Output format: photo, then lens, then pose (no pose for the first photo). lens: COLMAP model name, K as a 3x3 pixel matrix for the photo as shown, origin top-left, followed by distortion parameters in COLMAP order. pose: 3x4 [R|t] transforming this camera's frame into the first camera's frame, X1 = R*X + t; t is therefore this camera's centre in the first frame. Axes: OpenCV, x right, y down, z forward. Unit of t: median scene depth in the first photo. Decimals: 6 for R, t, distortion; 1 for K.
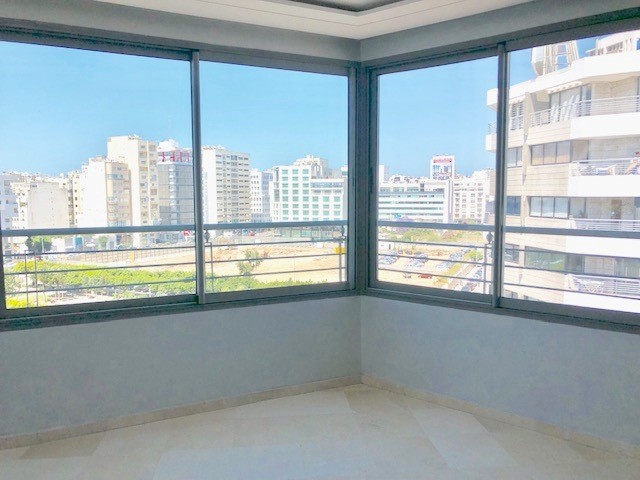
lens RADIAL K [[521.2, 0, 318.8], [0, 521.2, 242.6], [0, 0, 1]] dist [0.014830, -0.006643]
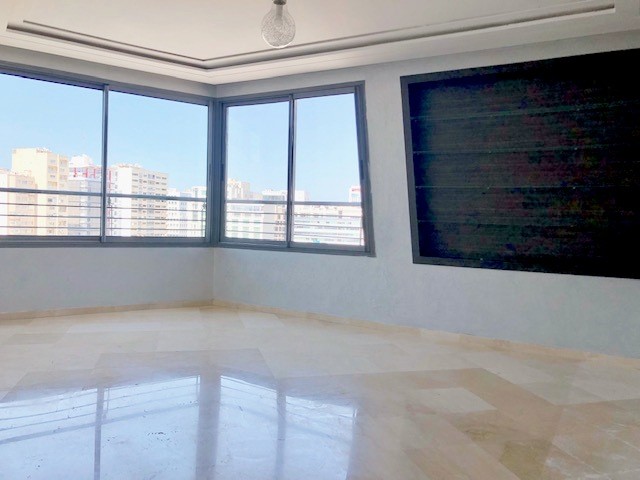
lens RADIAL K [[521.2, 0, 322.5], [0, 521.2, 237.5], [0, 0, 1]] dist [0.014830, -0.006643]
pose [[0.987086, 0.030517, 0.157256, 0.154323], [-0.021328, 0.997983, -0.059797, 0.158488], [-0.158763, 0.055671, 0.985746, -0.567306]]
